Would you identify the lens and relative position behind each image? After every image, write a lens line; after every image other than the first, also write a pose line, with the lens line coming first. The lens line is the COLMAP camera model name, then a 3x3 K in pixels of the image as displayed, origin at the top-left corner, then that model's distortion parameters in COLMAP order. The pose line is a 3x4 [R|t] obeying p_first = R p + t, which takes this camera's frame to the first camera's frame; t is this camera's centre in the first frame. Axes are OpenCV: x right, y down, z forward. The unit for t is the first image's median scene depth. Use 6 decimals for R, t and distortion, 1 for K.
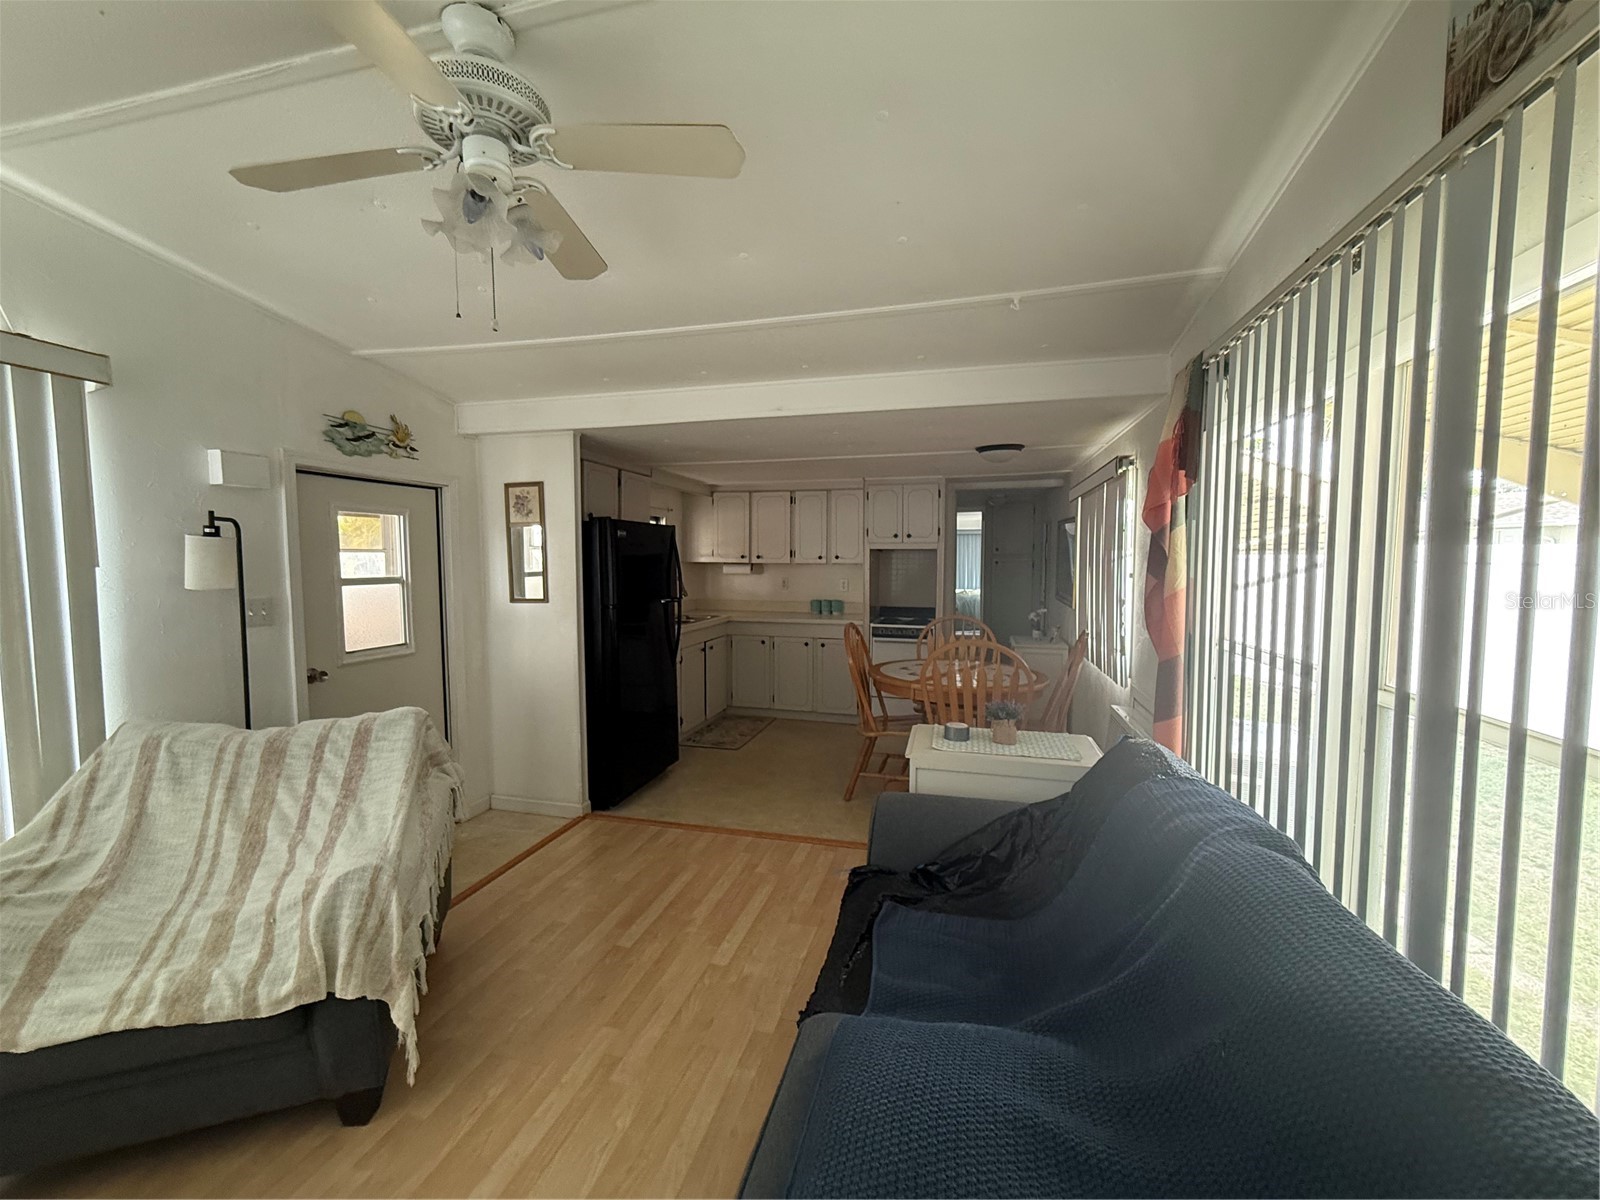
lens RADIAL K [[640.2, 0, 806.7], [0, 640.2, 597.3], [0, 0, 1]] dist [-0.002581, -0.000106]
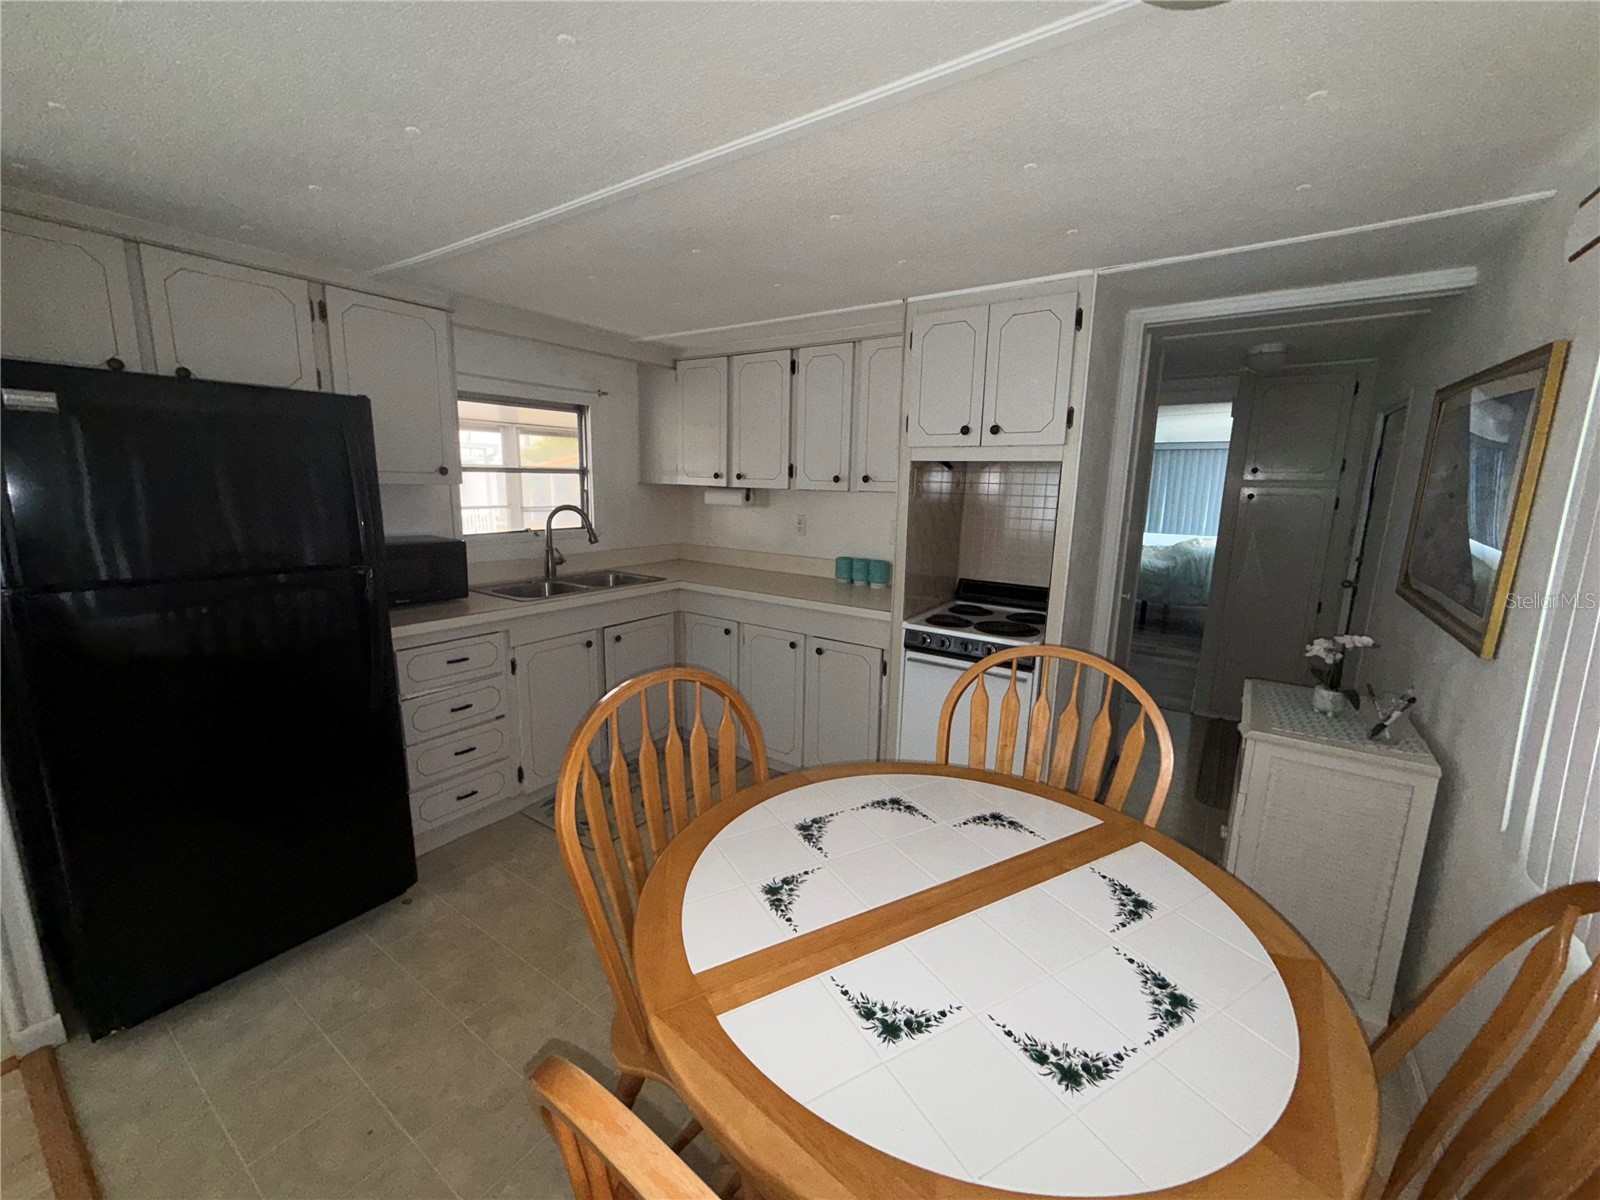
lens RADIAL K [[640.2, 0, 797.6], [0, 640.2, 598.3], [0, 0, 1]] dist [-0.002581, -0.000106]
pose [[0.939842, 0.080546, -0.331978, 0.169351], [-0.042759, 0.991900, 0.119609, -0.027395], [0.338923, -0.098218, 0.935673, 0.496727]]
